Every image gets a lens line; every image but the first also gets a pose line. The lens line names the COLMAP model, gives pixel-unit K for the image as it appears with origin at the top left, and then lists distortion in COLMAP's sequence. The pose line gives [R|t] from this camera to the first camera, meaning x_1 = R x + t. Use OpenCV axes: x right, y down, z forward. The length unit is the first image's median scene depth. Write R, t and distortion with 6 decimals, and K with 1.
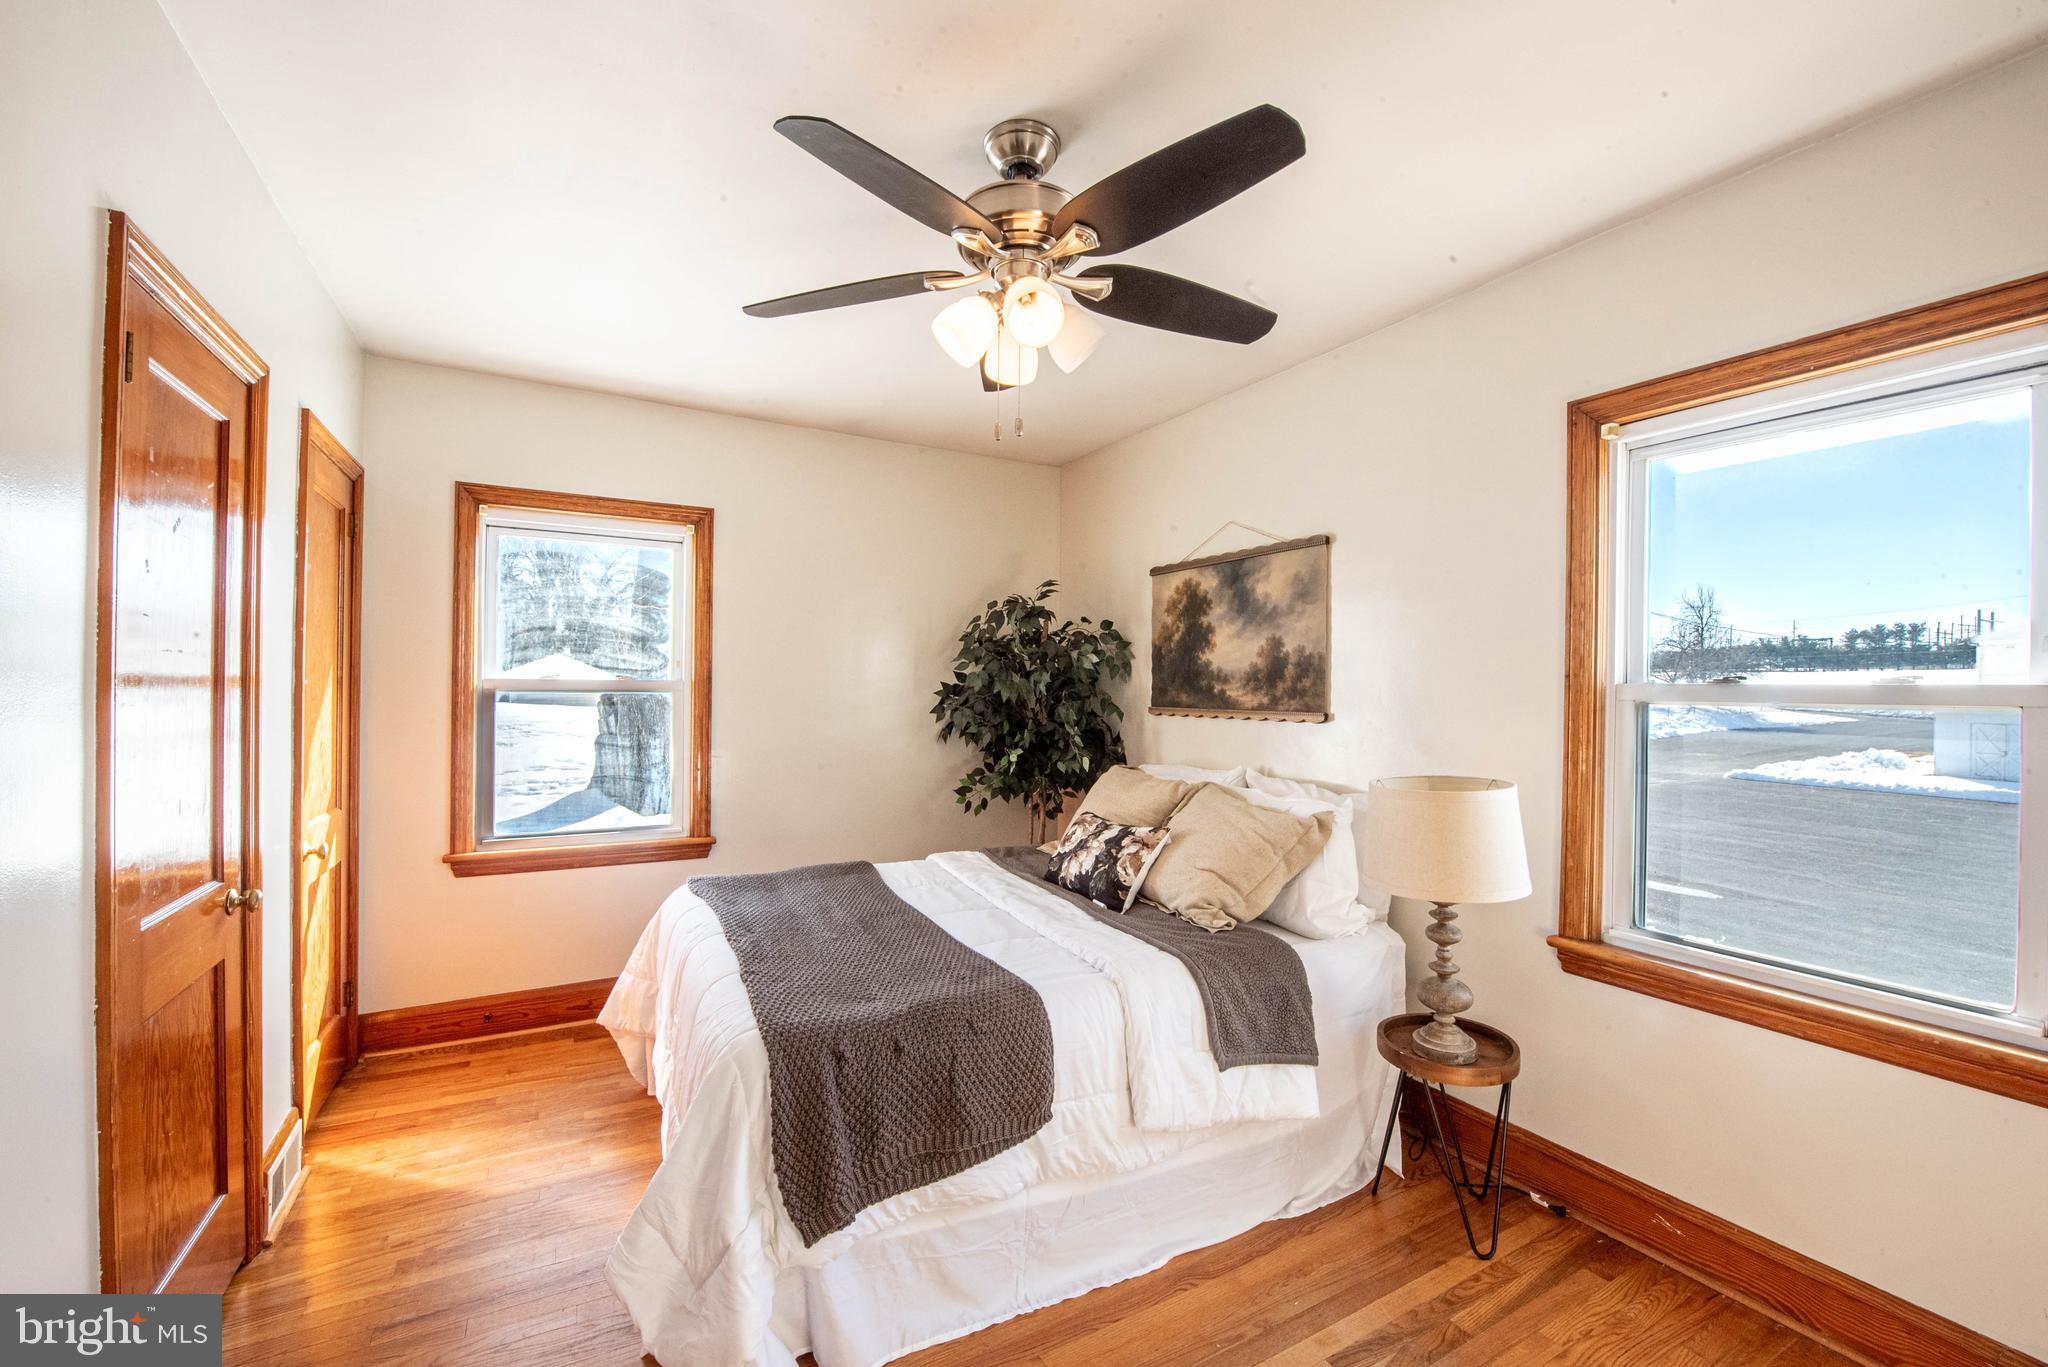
lens RADIAL K [[827.7, 0, 1006.3], [0, 827.7, 688.4], [0, 0, 1]] dist [-0.016138, -0.002457]
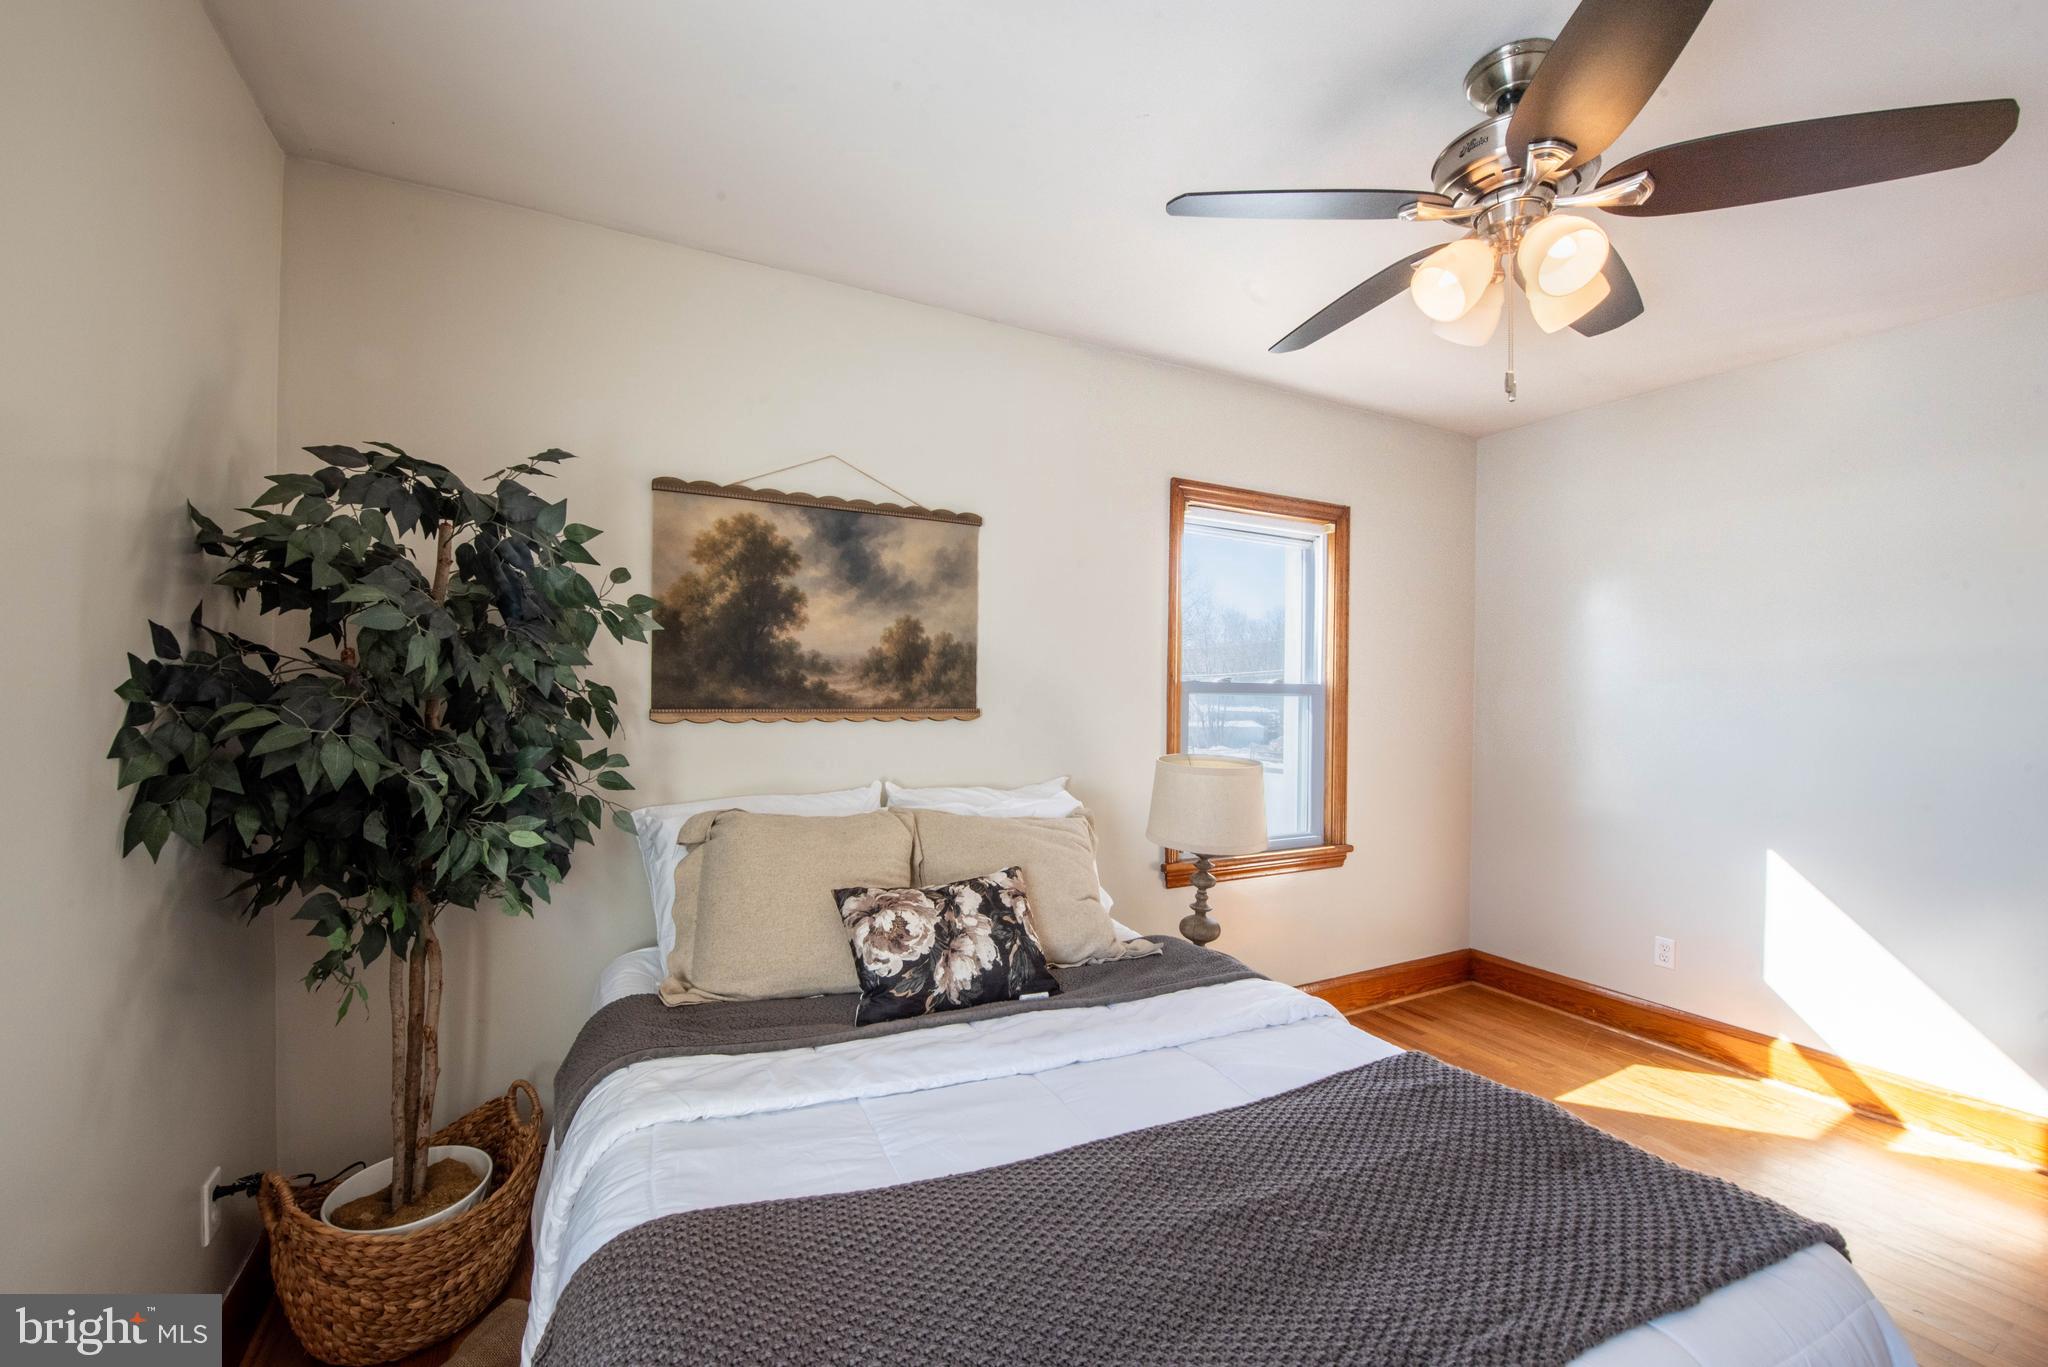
lens RADIAL K [[827.7, 0, 1009.2], [0, 827.7, 689.0], [0, 0, 1]] dist [-0.016138, -0.002457]
pose [[0.005007, -0.011668, 0.999919, -0.549086], [-0.012803, 0.999849, 0.011731, -0.003699], [-0.999906, -0.012860, 0.004856, 0.975112]]
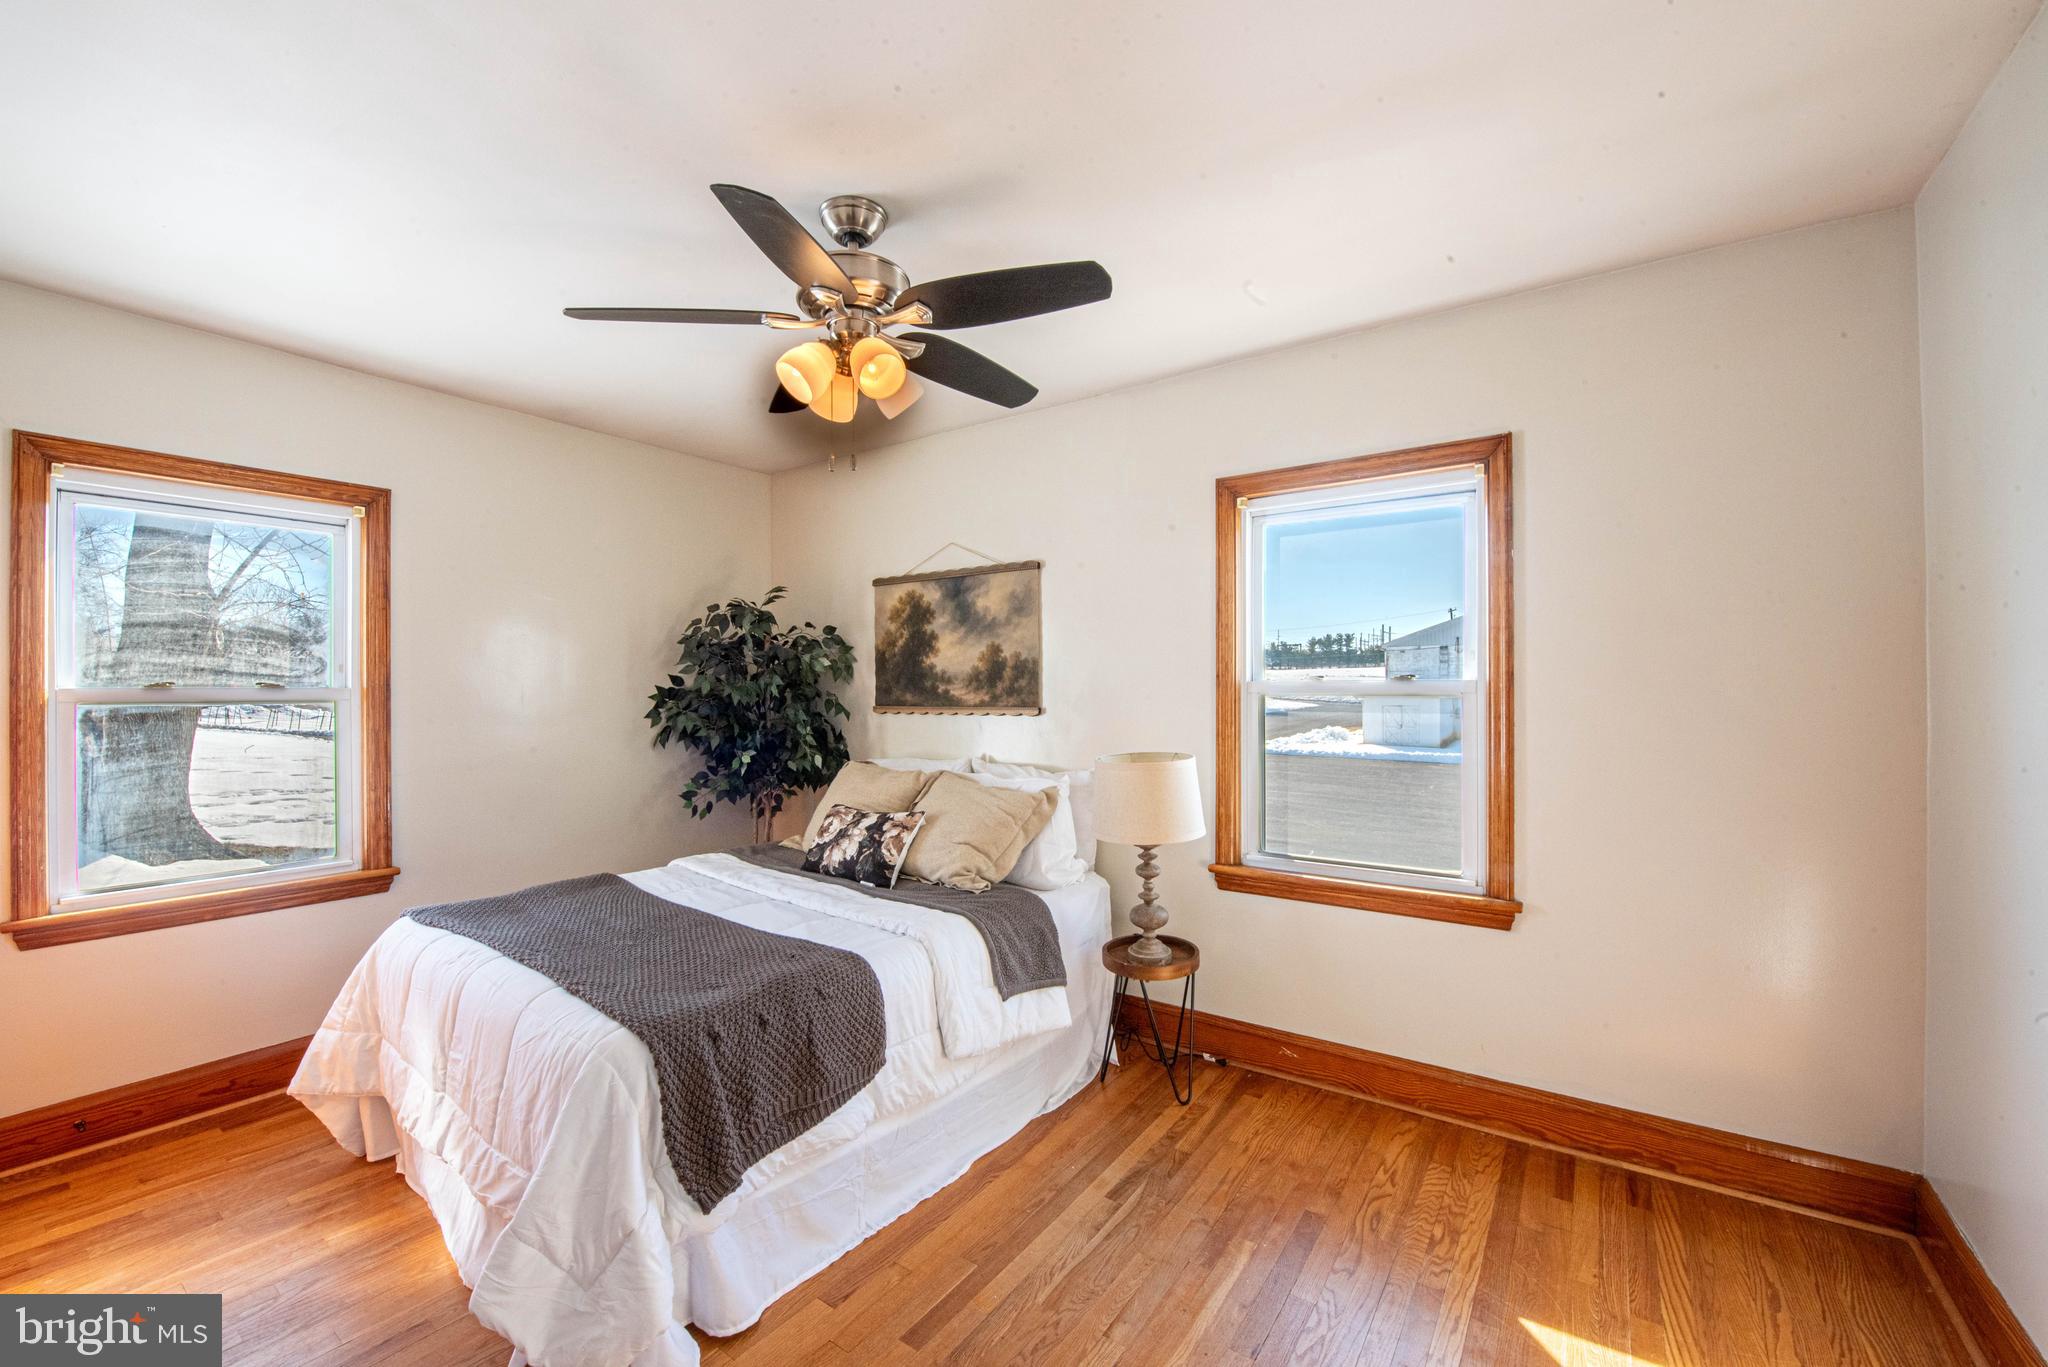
lens RADIAL K [[827.7, 0, 1009.8], [0, 827.7, 685.7], [0, 0, 1]] dist [-0.016138, -0.002457]
pose [[0.898171, -0.012130, 0.439478, -0.191078], [0.013611, 0.999907, -0.000219, -0.002605], [-0.439435, 0.006179, 0.898253, -0.078252]]
